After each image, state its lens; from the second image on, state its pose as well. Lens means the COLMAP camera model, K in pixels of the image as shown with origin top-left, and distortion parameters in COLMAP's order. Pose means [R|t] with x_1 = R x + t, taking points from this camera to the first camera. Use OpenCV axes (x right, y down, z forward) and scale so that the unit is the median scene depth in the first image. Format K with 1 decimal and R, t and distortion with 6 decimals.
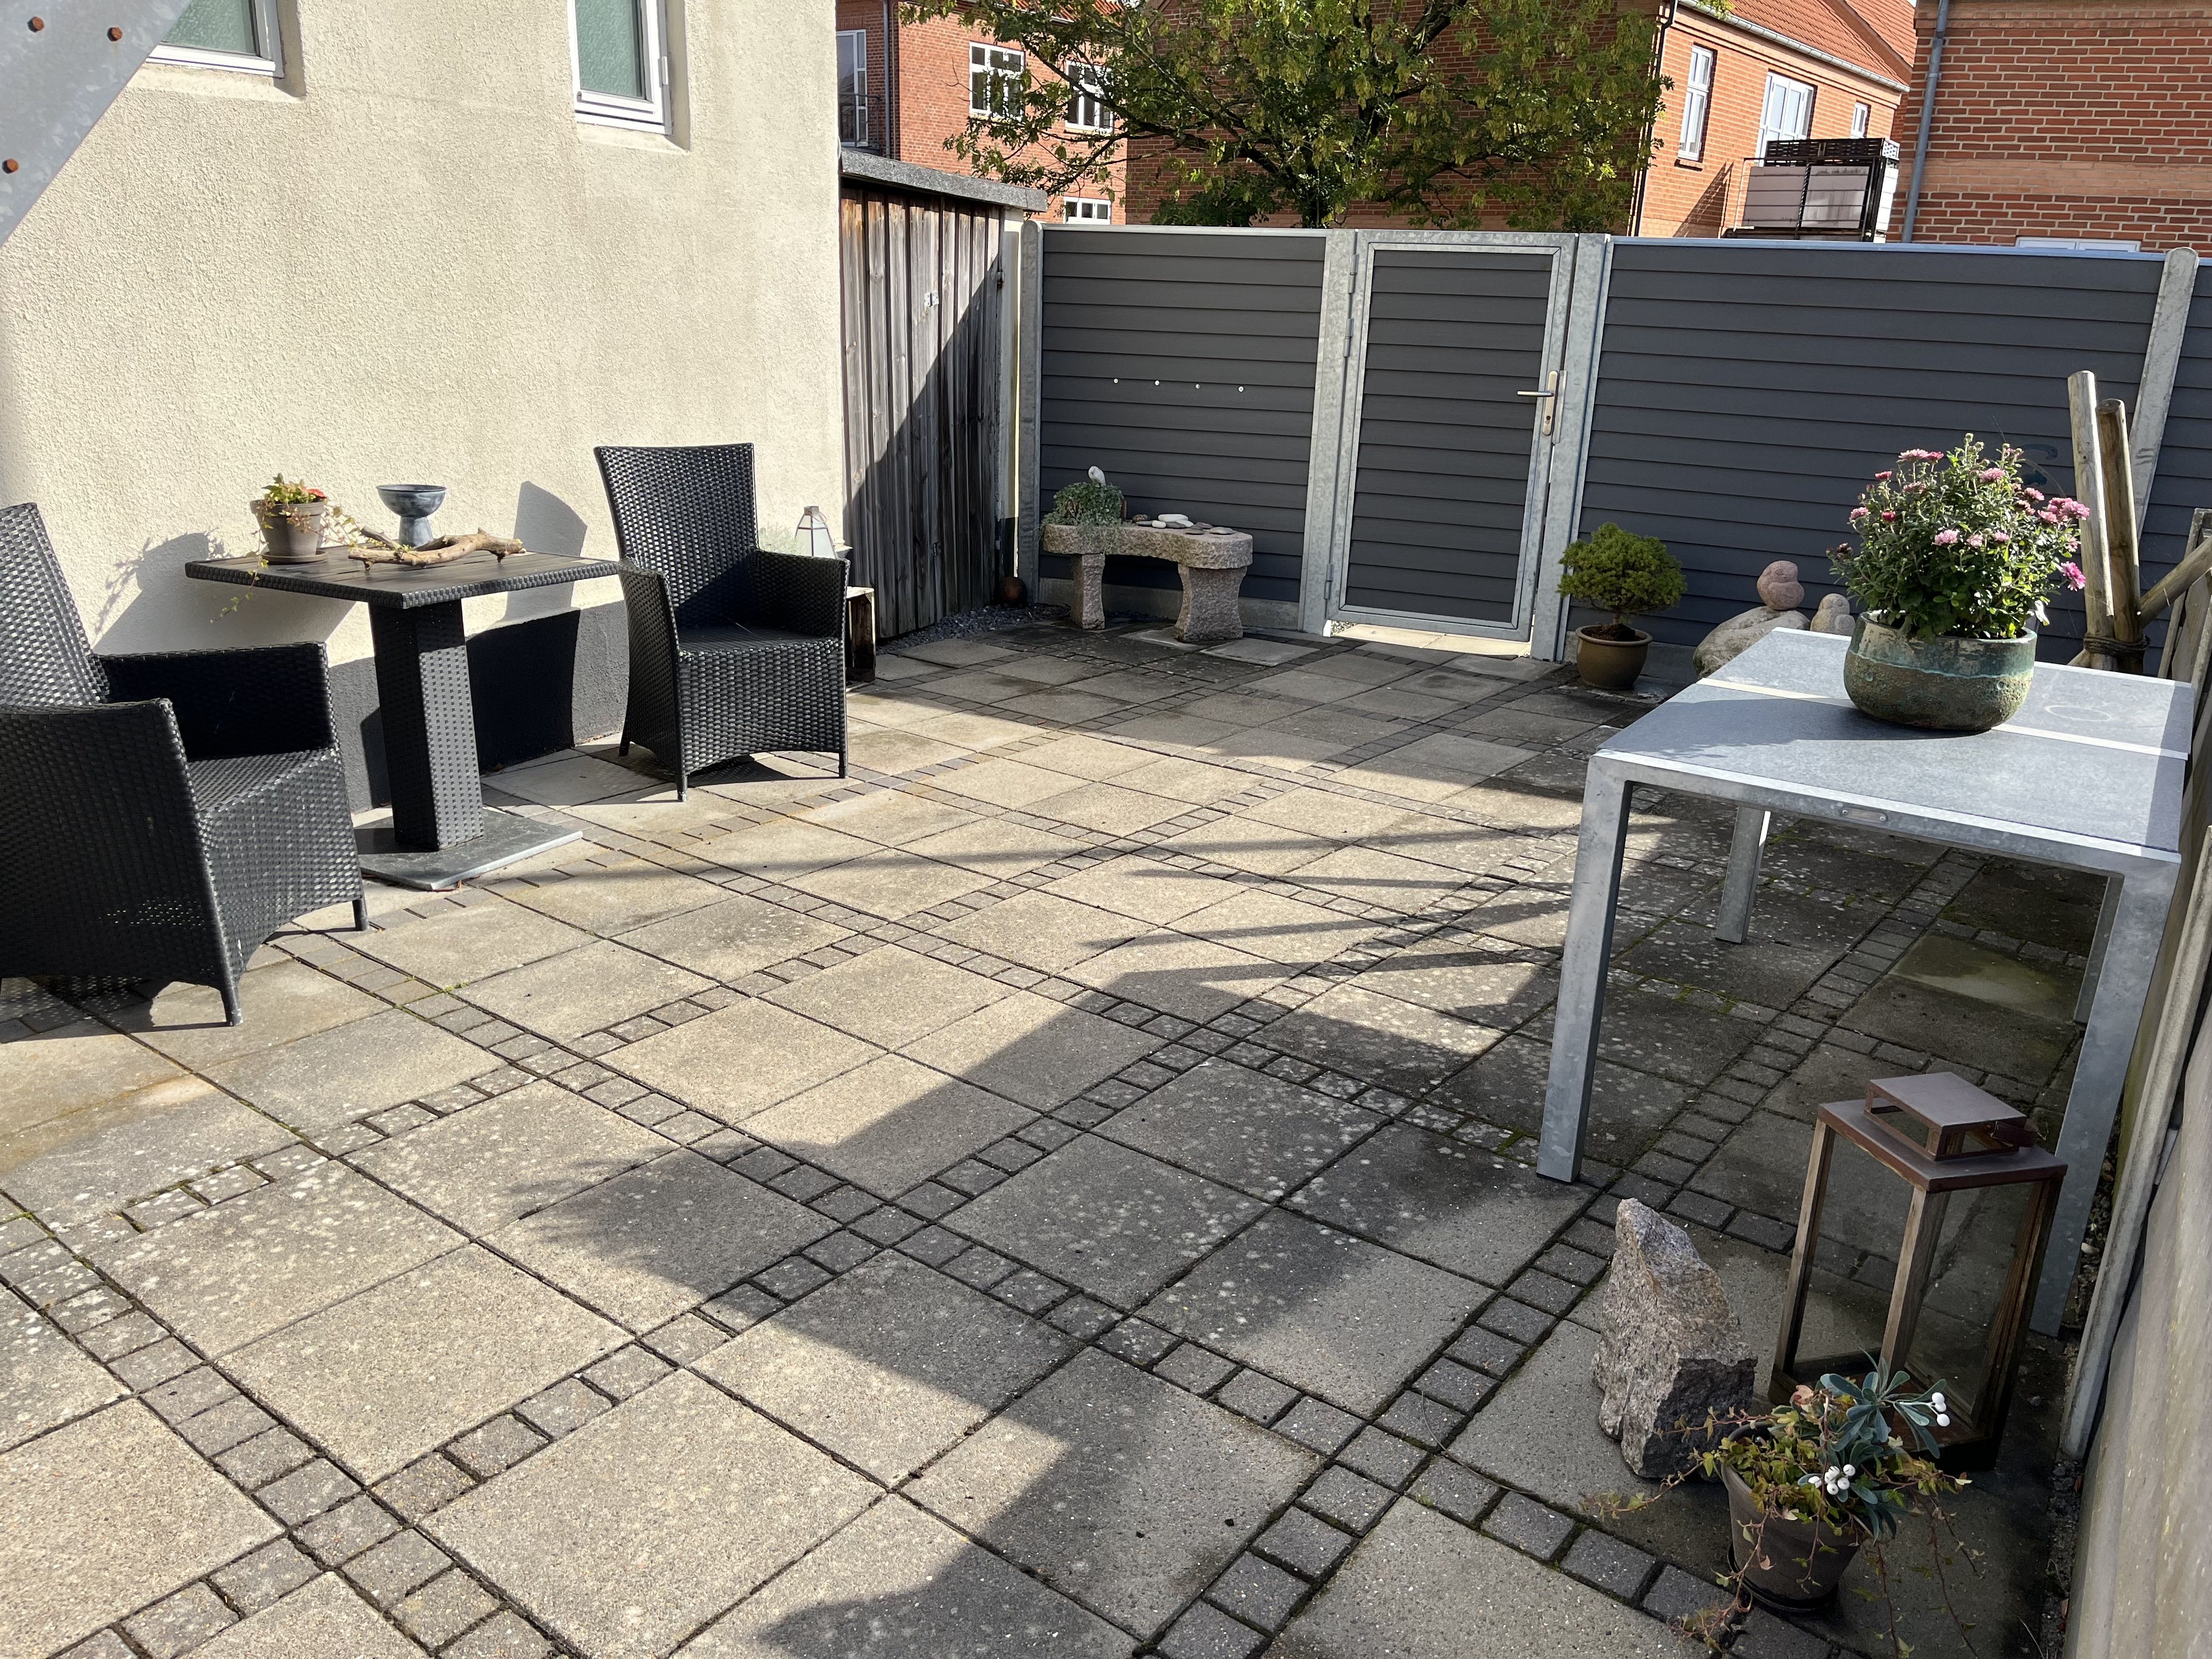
lens RADIAL K [[1680.3, 0, 1114.6], [0, 1680.3, 852.7], [0, 0, 1]] dist [0.079432, -0.140614]
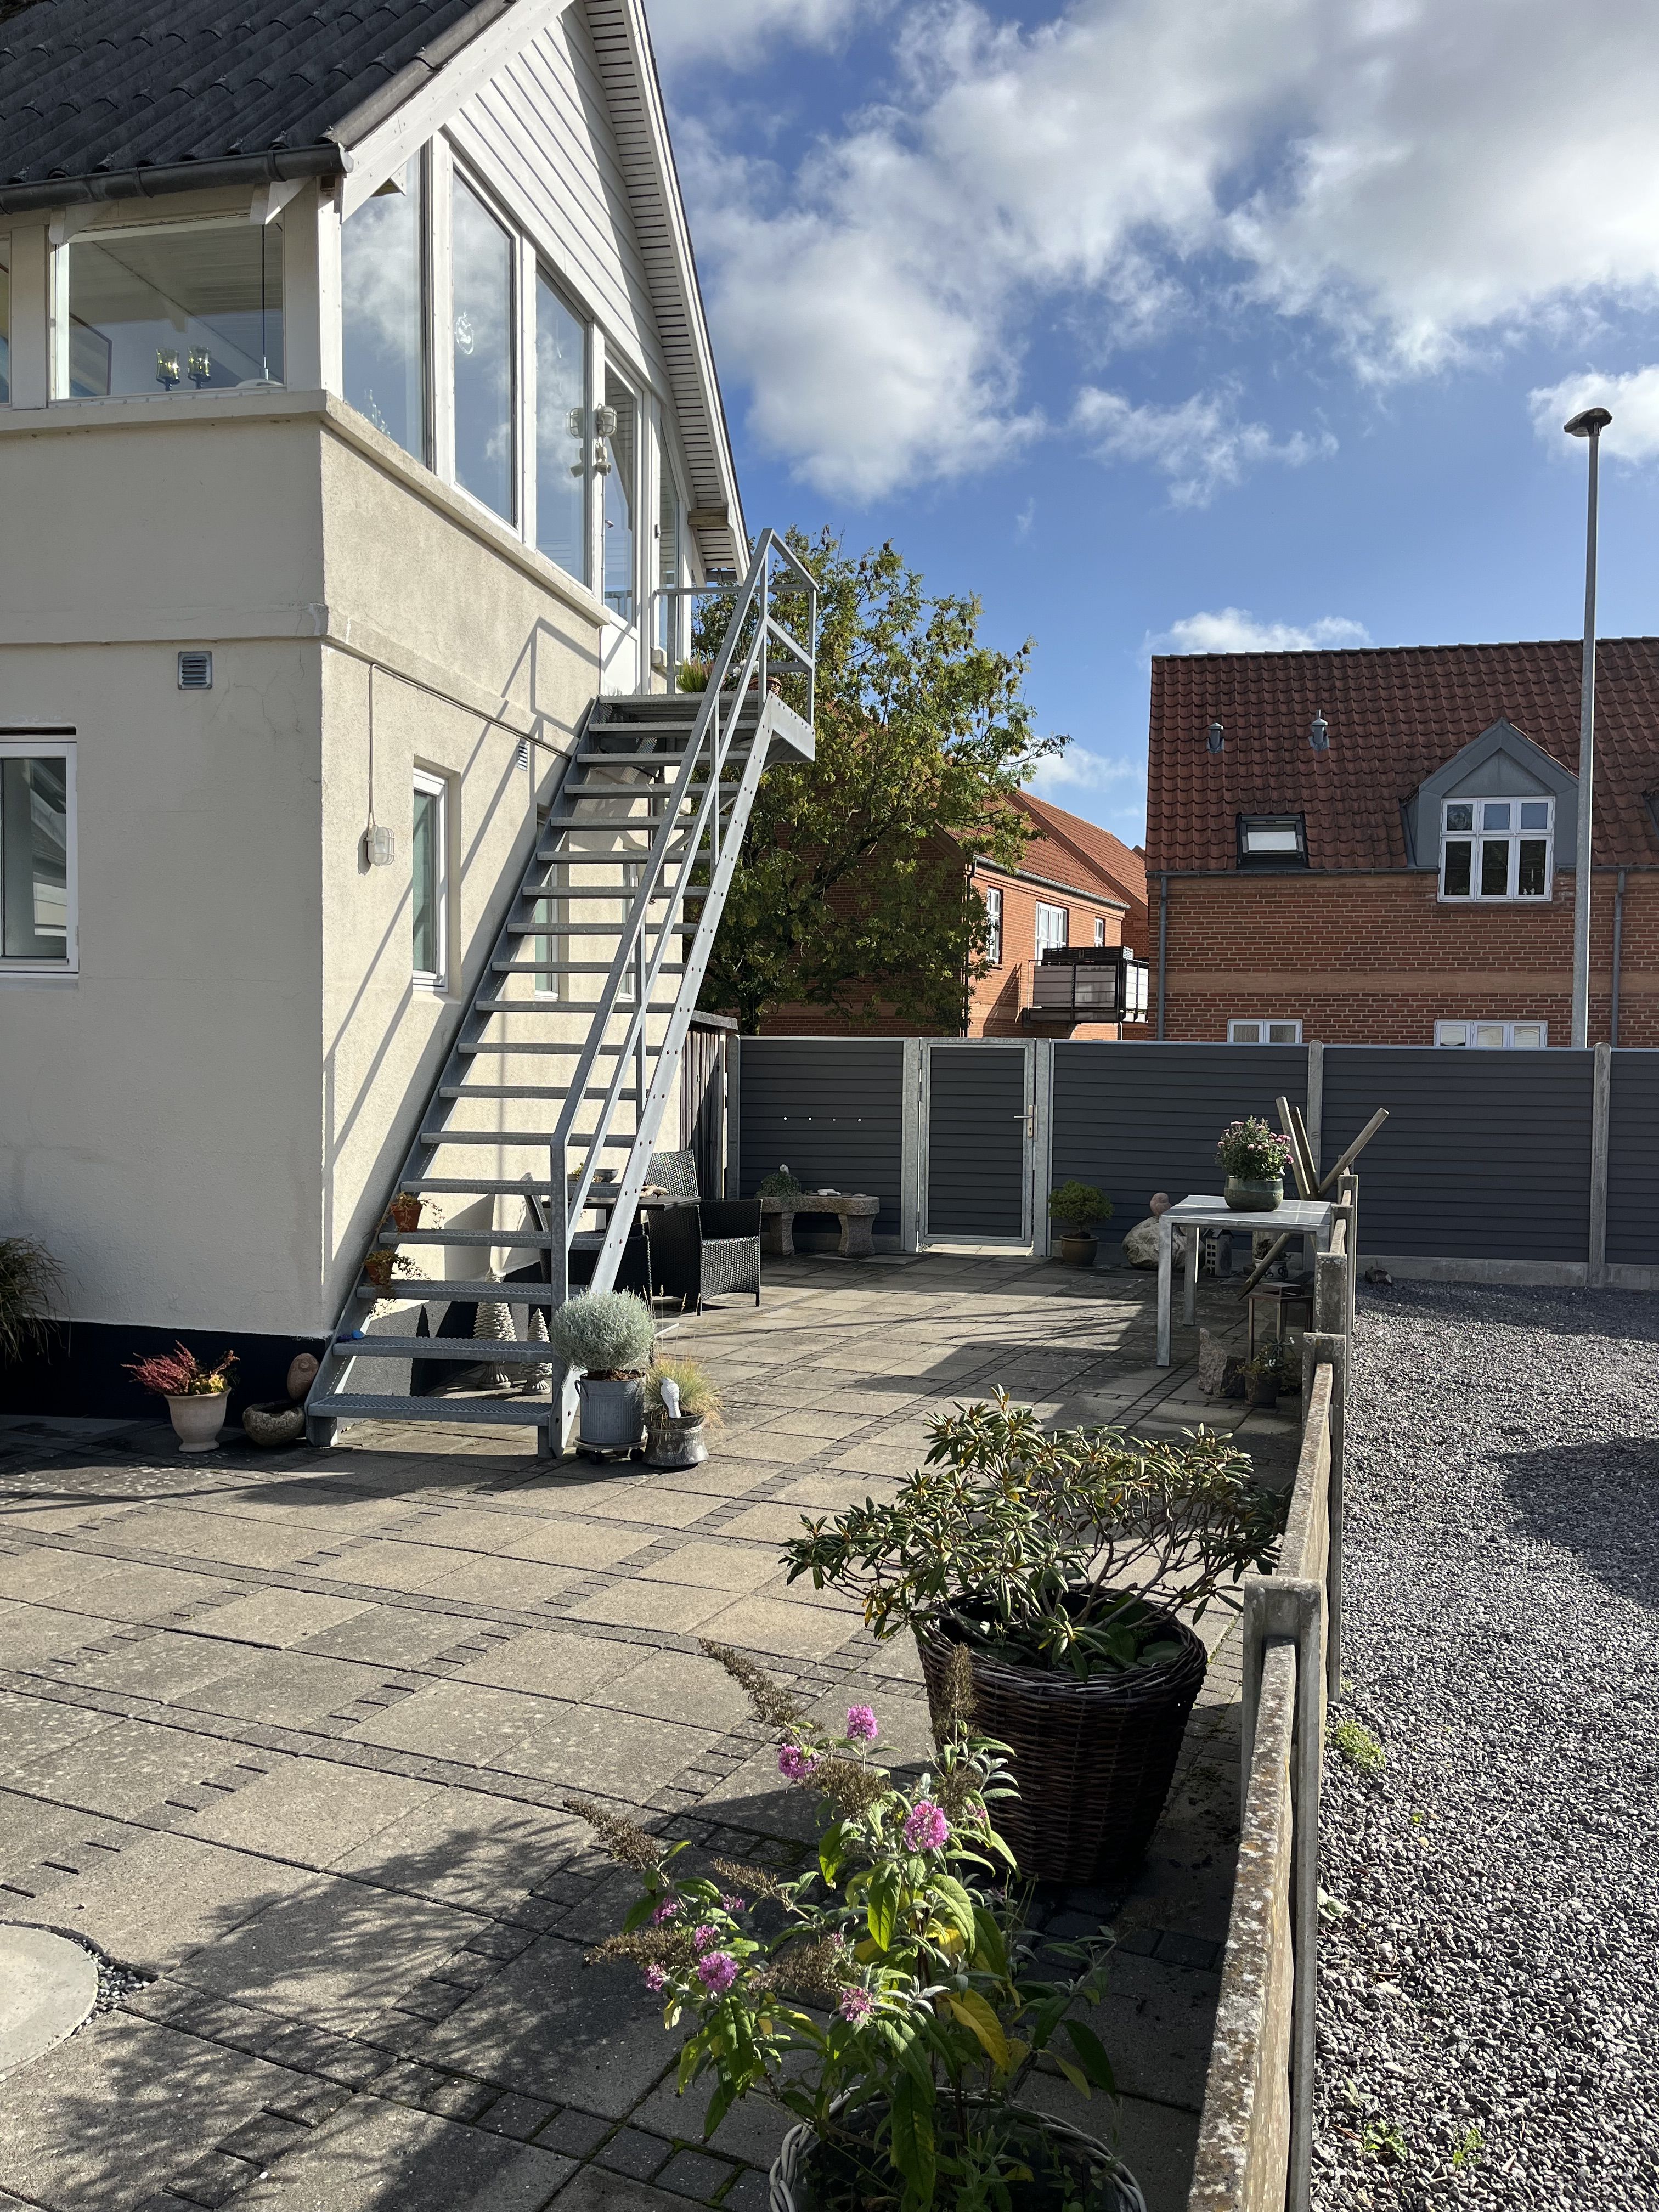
lens RADIAL K [[1664.8, 0, 821.6], [0, 1664.8, 1128.2], [0, 0, 1]] dist [-0.006689, -0.002437]
pose [[0.972022, -0.033948, 0.232423, -0.391191], [0.095504, 0.961137, -0.259025, 0.197182], [-0.214597, 0.273975, 0.937489, -0.677812]]
